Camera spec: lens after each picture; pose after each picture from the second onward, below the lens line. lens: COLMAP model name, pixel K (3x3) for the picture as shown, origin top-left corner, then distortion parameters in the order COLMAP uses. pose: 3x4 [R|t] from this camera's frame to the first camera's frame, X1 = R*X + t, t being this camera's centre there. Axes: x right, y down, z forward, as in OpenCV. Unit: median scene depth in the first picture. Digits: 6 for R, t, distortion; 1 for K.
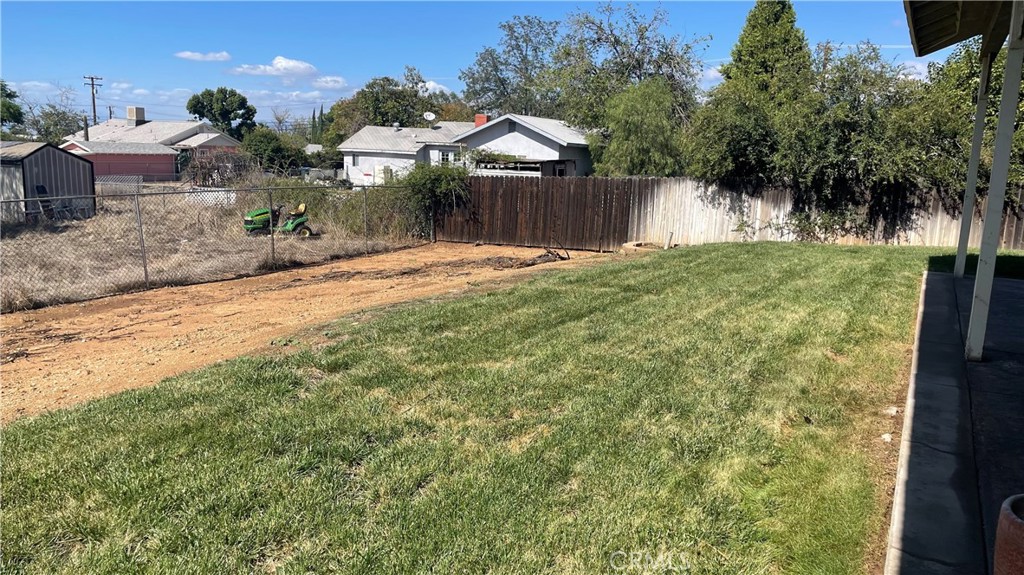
lens RADIAL K [[774.7, 0, 512.0], [0, 774.7, 287.5], [0, 0, 1]] dist [0.098375, 0.000443]
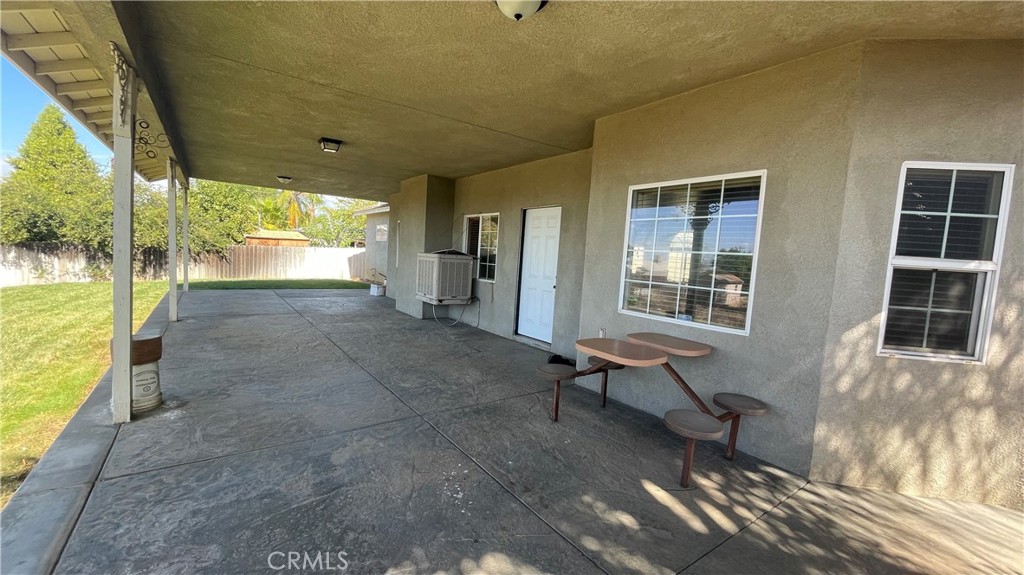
lens RADIAL K [[418.5, 0, 512.0], [0, 418.5, 287.5], [0, 0, 1]] dist [-0.000064, -0.000052]
pose [[0.442562, -0.090935, 0.892115, -0.022971], [0.119493, 0.991953, 0.041833, 0.019996], [-0.888741, 0.088088, 0.449867, -0.152654]]
